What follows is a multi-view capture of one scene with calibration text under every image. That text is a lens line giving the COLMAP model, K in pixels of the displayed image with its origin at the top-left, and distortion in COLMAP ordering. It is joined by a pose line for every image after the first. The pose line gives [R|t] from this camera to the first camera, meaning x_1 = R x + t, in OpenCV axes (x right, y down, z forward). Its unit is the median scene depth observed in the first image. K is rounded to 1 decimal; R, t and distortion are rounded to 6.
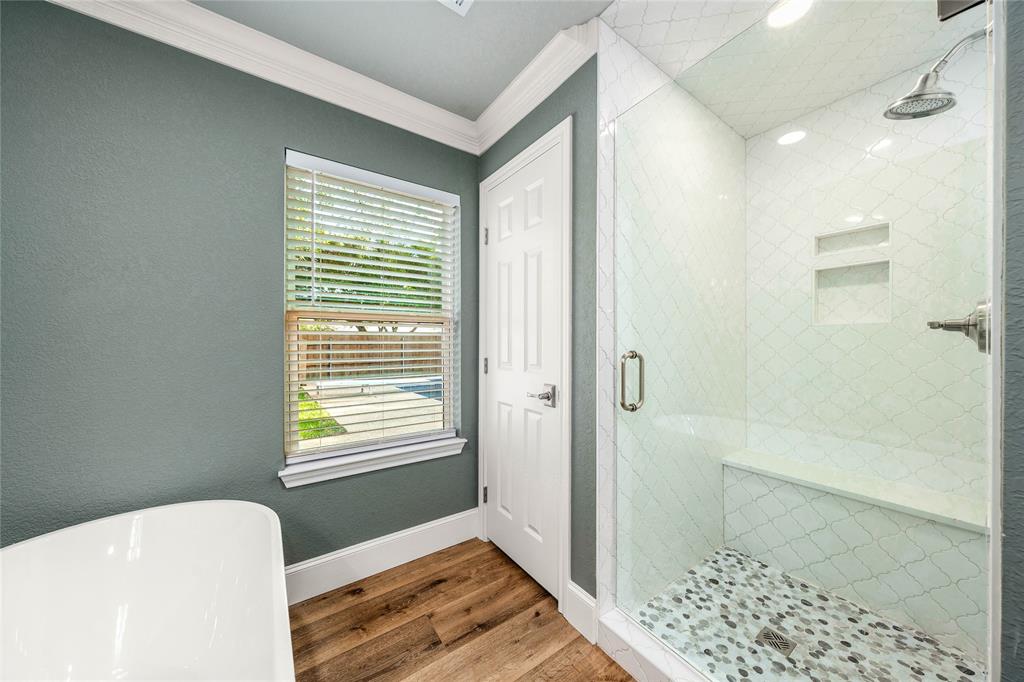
lens RADIAL K [[347.6, 0, 513.4], [0, 347.6, 342.8], [0, 0, 1]] dist [-0.003822, 0.000587]
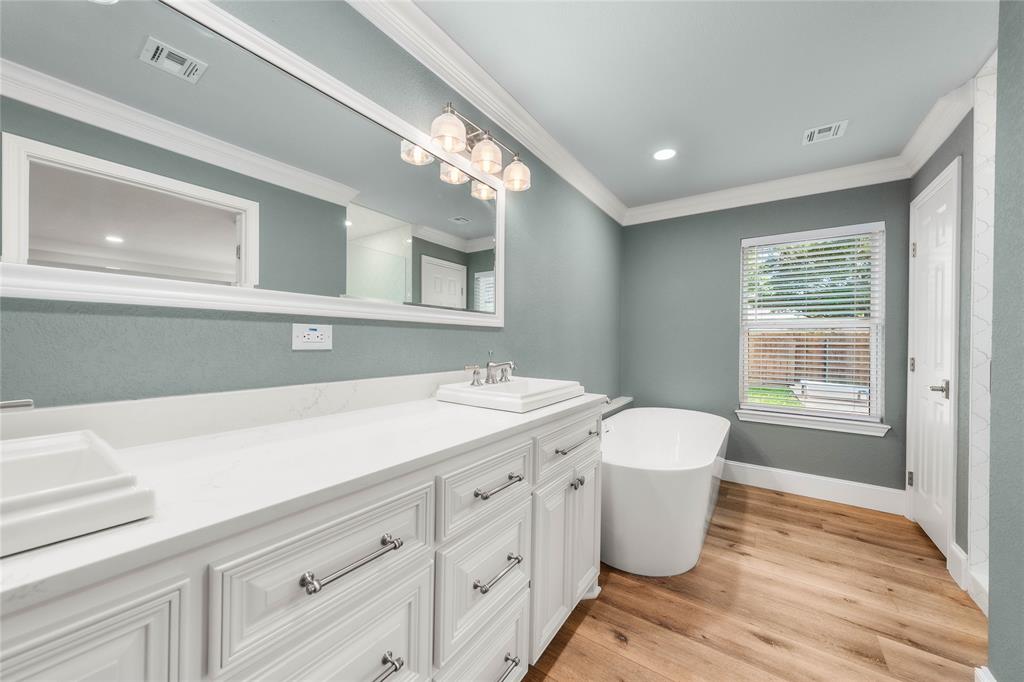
lens RADIAL K [[369.8, 0, 509.8], [0, 369.8, 341.9], [0, 0, 1]] dist [0.001150, -0.000081]
pose [[0.334701, 0.006872, -0.942299, 0.684188], [-0.010723, 0.999936, 0.003483, 0.001889], [0.942263, 0.008939, 0.334753, -0.711219]]
